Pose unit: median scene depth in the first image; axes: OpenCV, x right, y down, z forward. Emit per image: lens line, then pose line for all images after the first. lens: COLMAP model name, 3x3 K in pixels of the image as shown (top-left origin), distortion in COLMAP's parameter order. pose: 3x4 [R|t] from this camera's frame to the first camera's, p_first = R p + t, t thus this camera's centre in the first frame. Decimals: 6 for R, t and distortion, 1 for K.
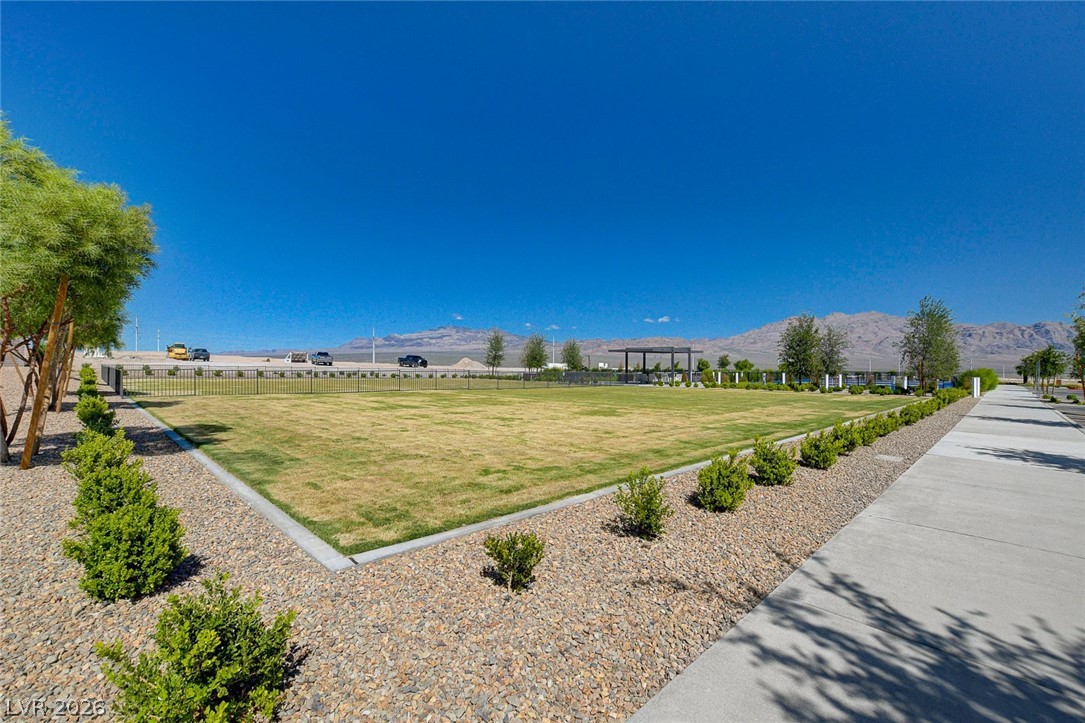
lens RADIAL K [[475.0, 0, 545.0], [0, 475.0, 363.0], [0, 0, 1]] dist [-0.022269, -0.000526]
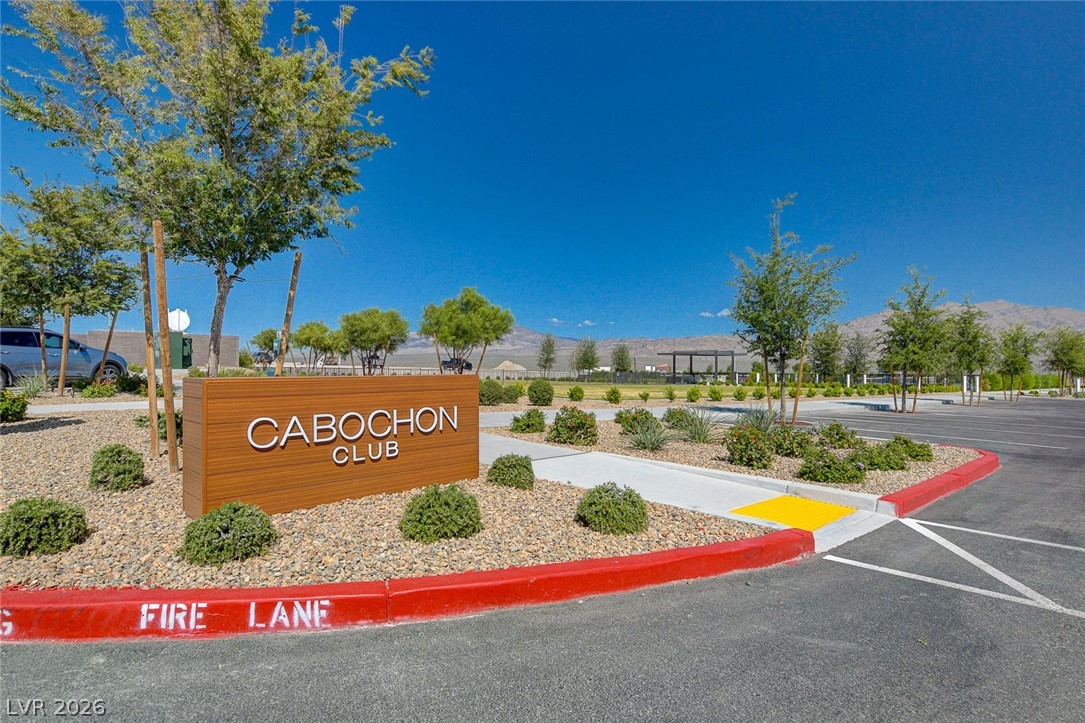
lens RADIAL K [[593.8, 0, 547.3], [0, 593.8, 362.3], [0, 0, 1]] dist [-0.004147, -0.000212]
pose [[0.998893, -0.000162, -0.047047, -0.044355], [-0.000237, 0.999964, -0.008485, 0.004375], [0.047047, 0.008487, 0.998857, -0.309304]]
